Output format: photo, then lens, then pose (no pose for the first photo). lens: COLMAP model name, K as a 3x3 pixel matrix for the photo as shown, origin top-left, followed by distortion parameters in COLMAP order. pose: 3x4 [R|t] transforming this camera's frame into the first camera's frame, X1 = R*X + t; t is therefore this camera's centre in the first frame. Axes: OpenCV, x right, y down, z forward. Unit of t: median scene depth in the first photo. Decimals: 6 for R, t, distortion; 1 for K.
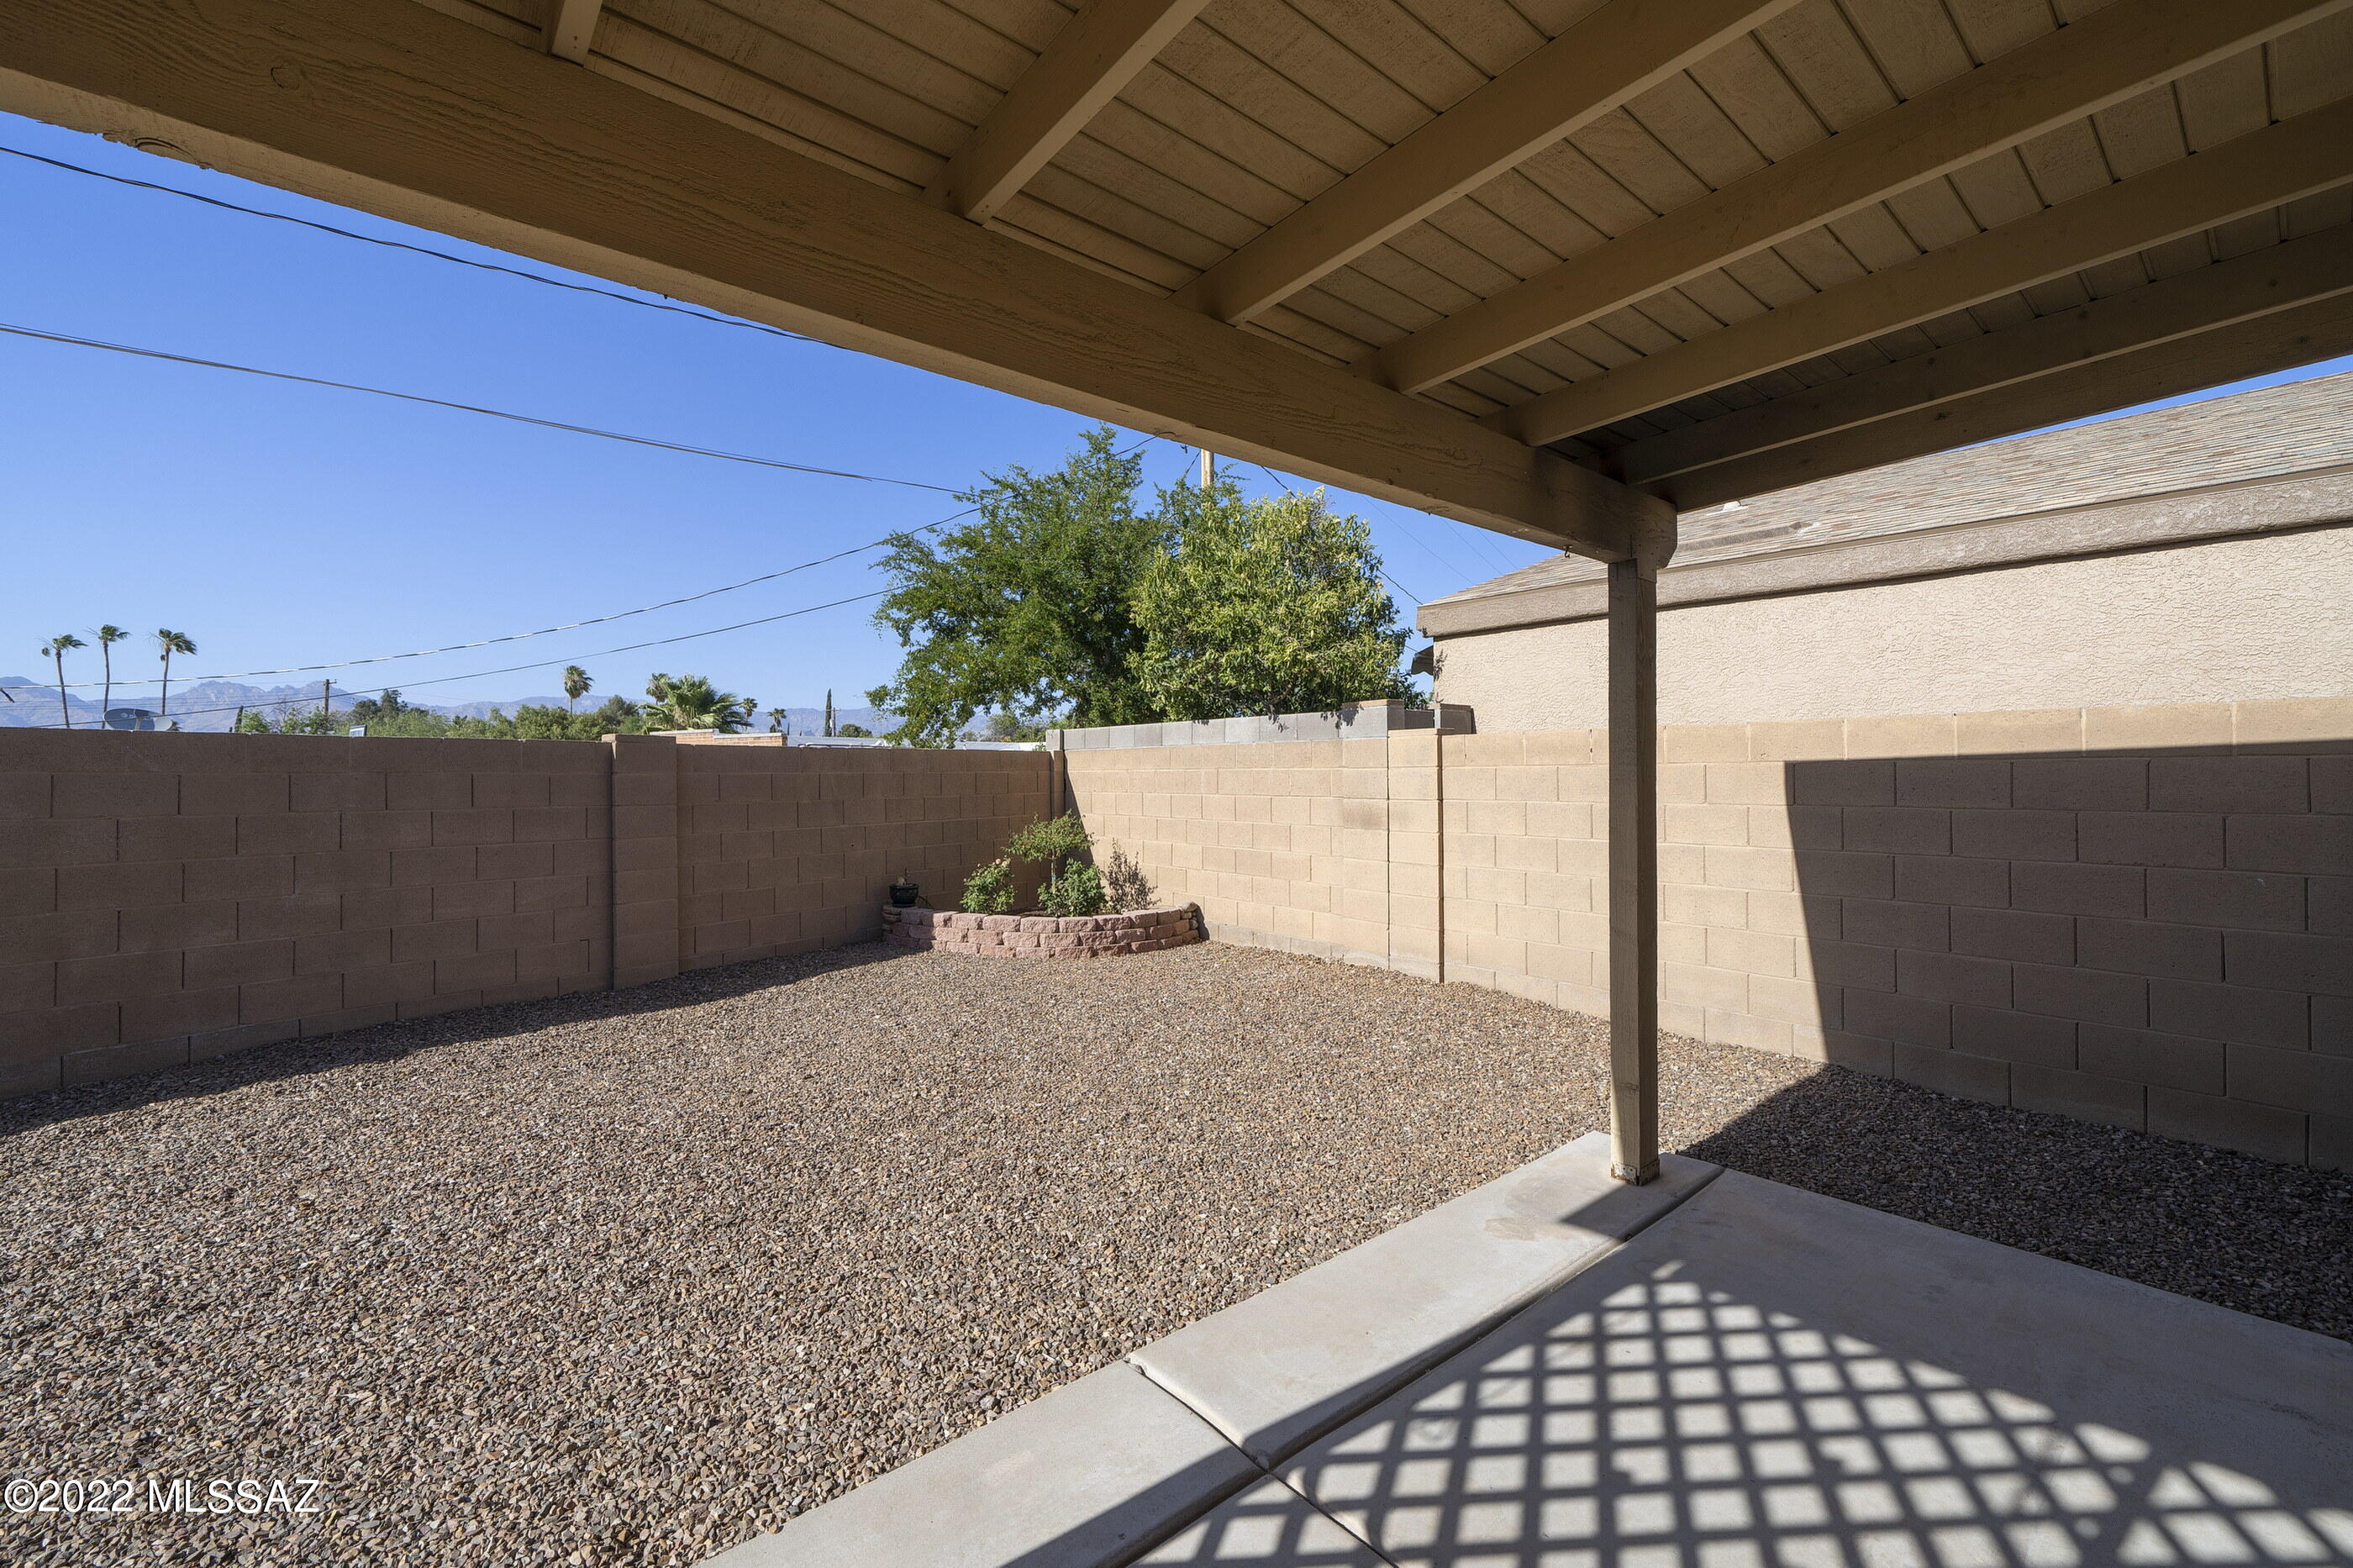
lens RADIAL K [[914.9, 0, 1176.5], [0, 914.9, 784.0], [0, 0, 1]] dist [0.000198, 0.000088]
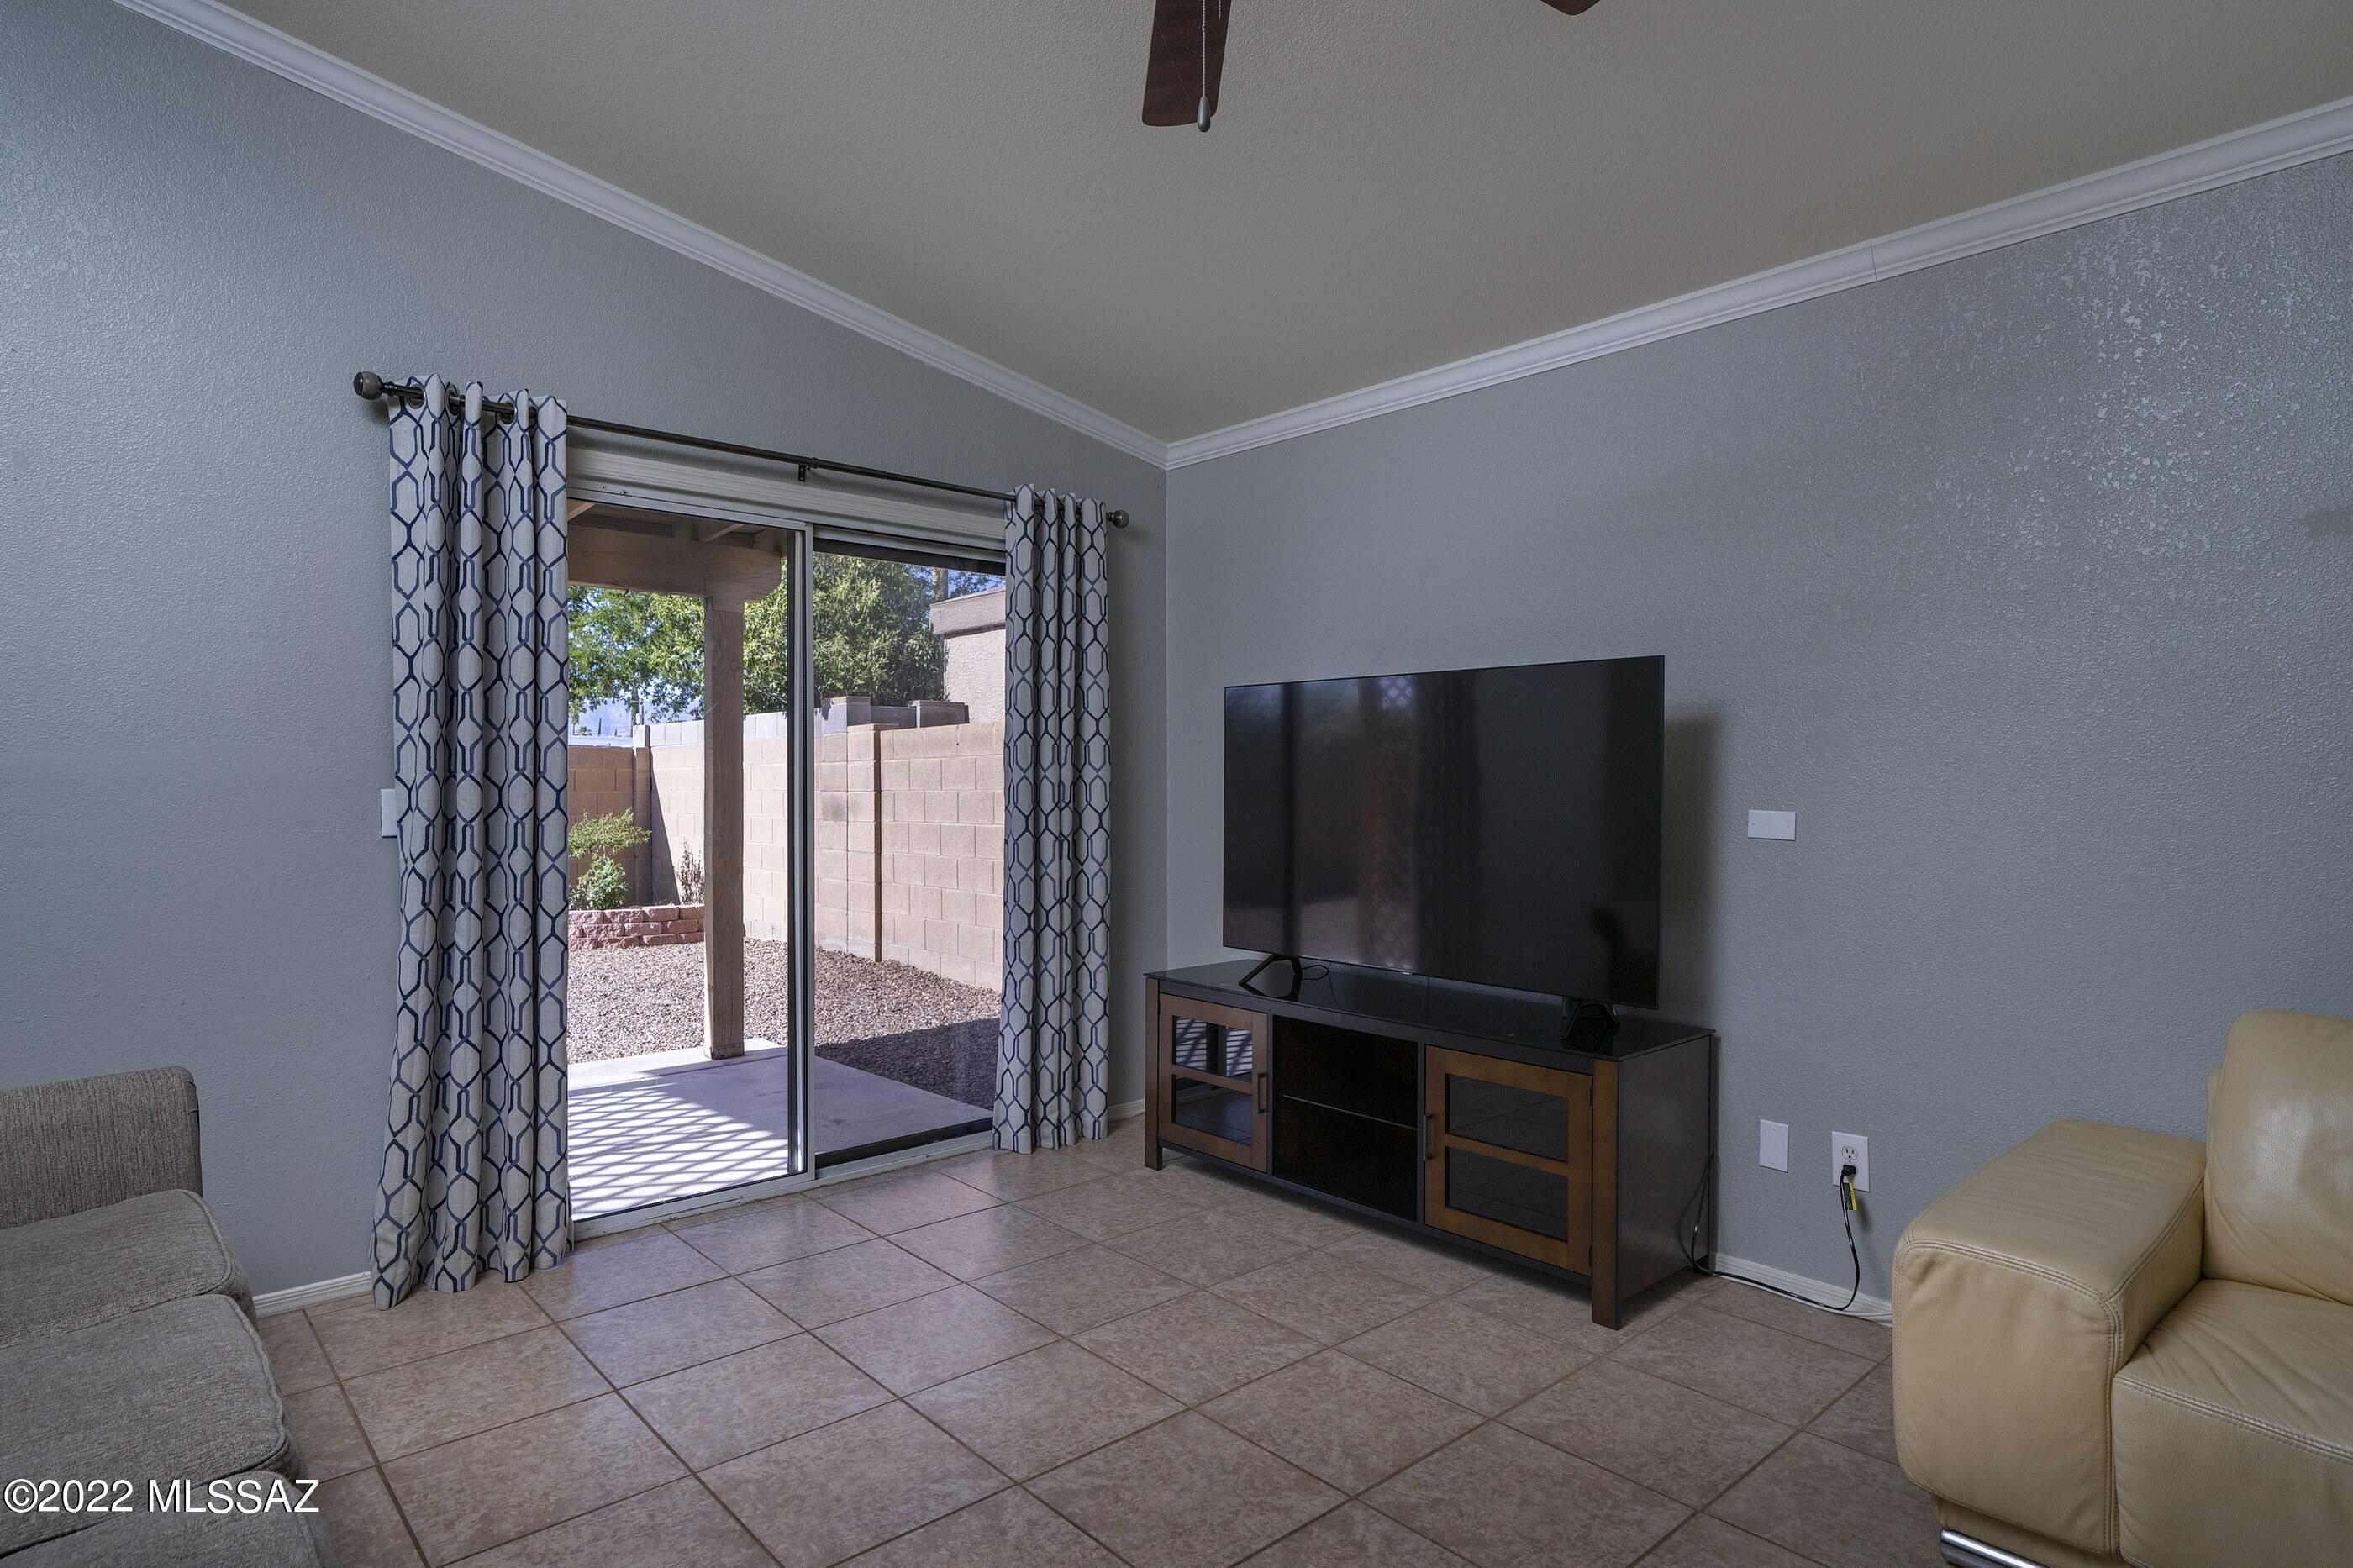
lens RADIAL K [[1249.1, 0, 1176.5], [0, 1249.1, 784.0], [0, 0, 1]] dist [-0.015641, 0.000038]
pose [[0.999592, 0.001606, 0.028528, 0.503502], [-0.001169, 0.999882, -0.015329, 0.026572], [-0.028549, 0.015290, 0.999475, -0.395162]]
